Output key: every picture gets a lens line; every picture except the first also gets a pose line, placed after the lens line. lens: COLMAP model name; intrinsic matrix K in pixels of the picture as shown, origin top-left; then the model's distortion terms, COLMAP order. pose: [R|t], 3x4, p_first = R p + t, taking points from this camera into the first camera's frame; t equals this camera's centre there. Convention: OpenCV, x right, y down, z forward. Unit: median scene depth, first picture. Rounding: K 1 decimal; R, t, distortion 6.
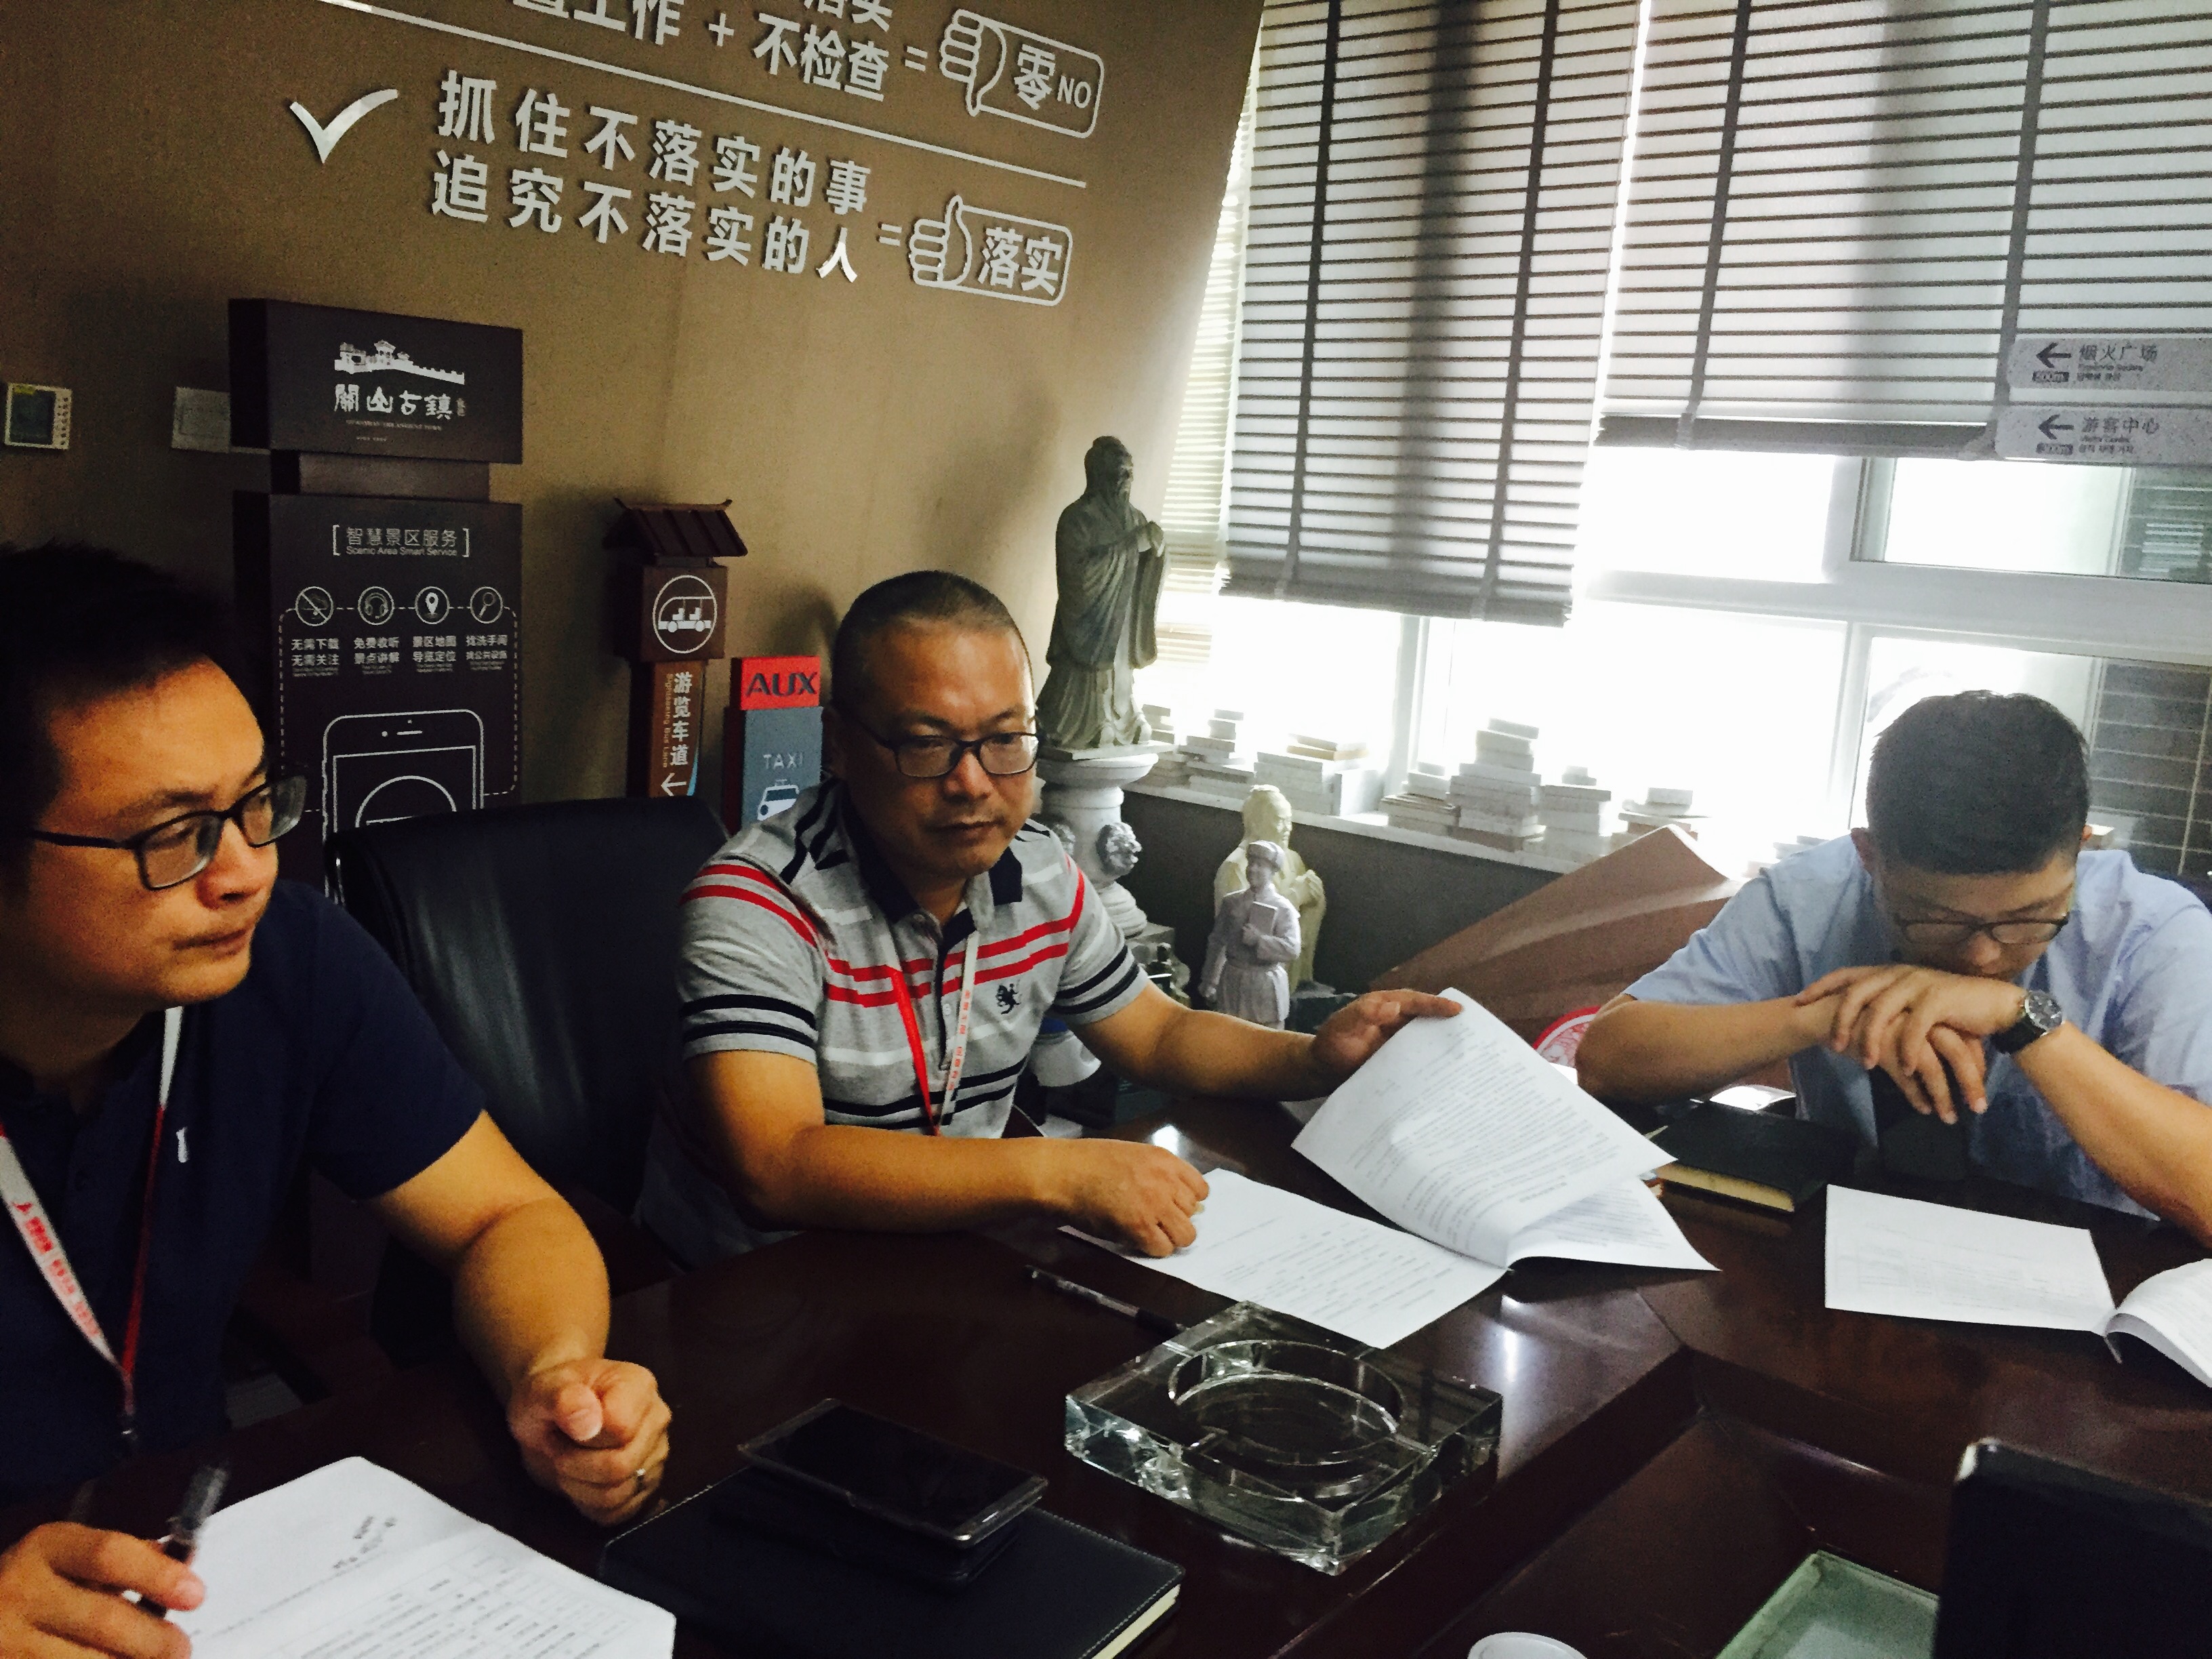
lens RADIAL K [[1909.9, 0, 1107.4], [0, 1909.9, 826.8], [0, 0, 1]] dist [0.054088, -0.063816]
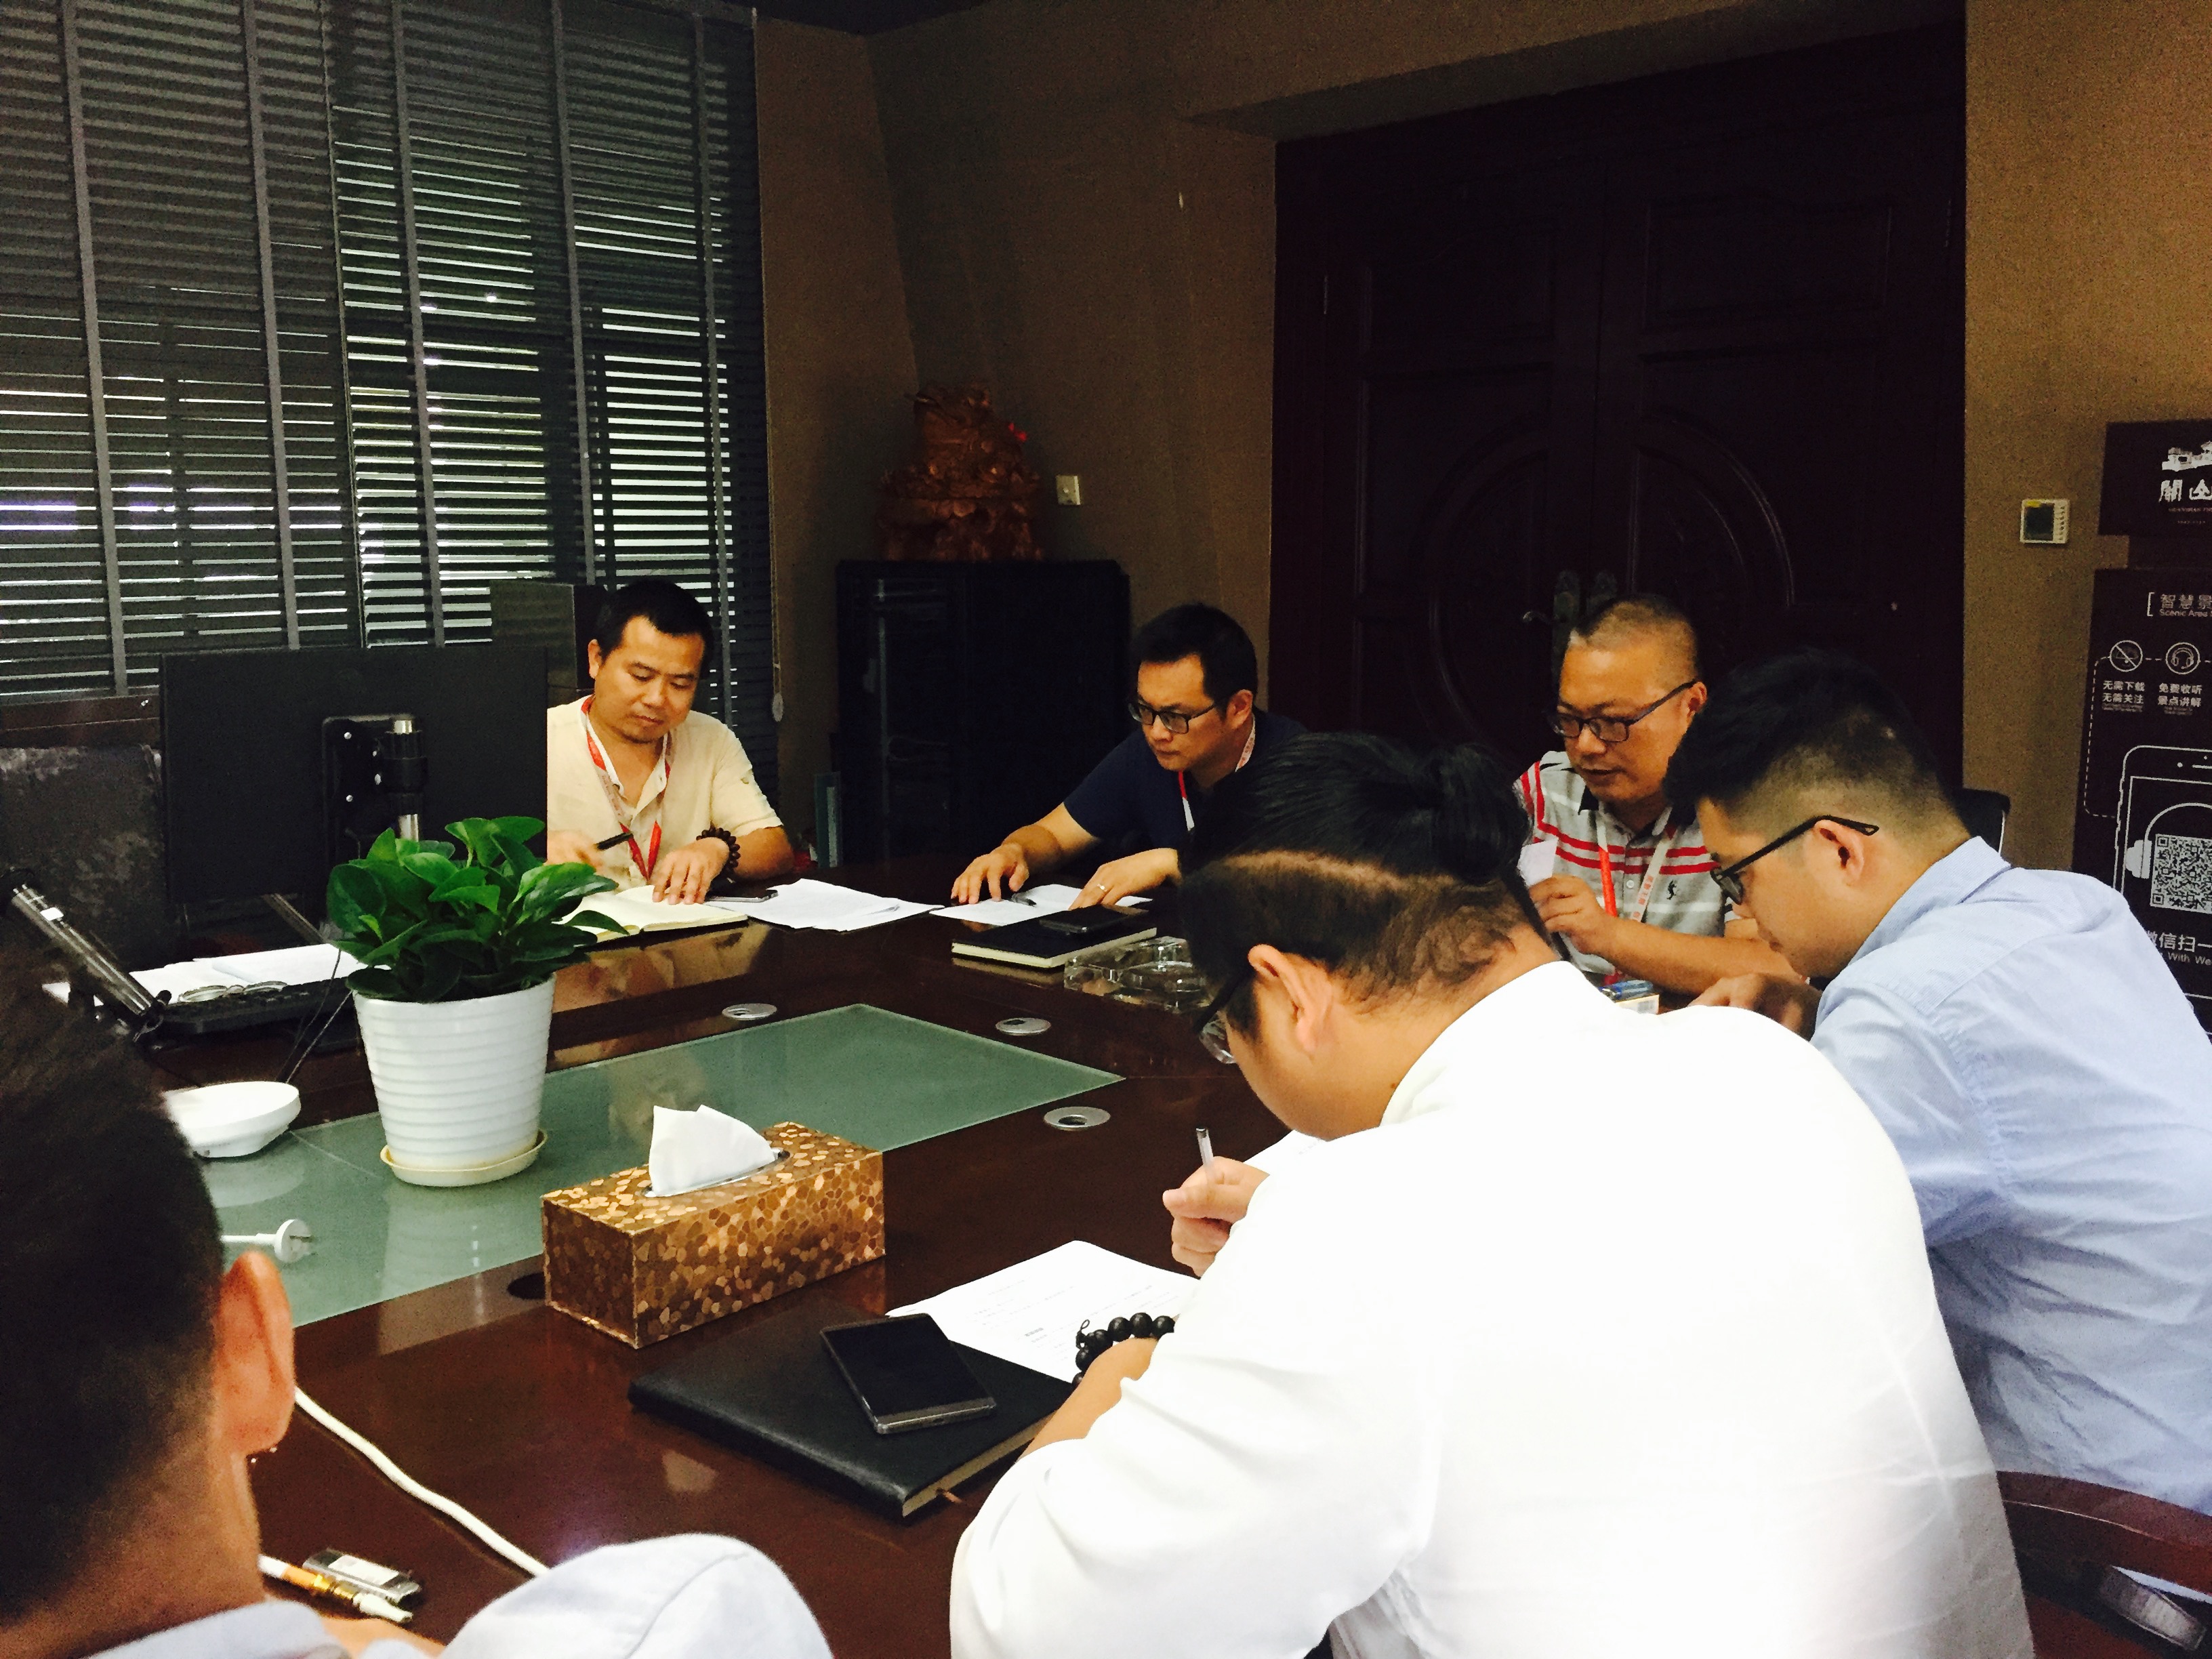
lens RADIAL K [[1909.9, 0, 1107.6], [0, 1909.9, 829.9], [0, 0, 1]] dist [0.054088, -0.063816]
pose [[-0.102835, 0.100256, -0.989633, 0.930062], [-0.178599, 0.976878, 0.117522, -0.031868], [0.978533, 0.188833, -0.082551, 0.467213]]
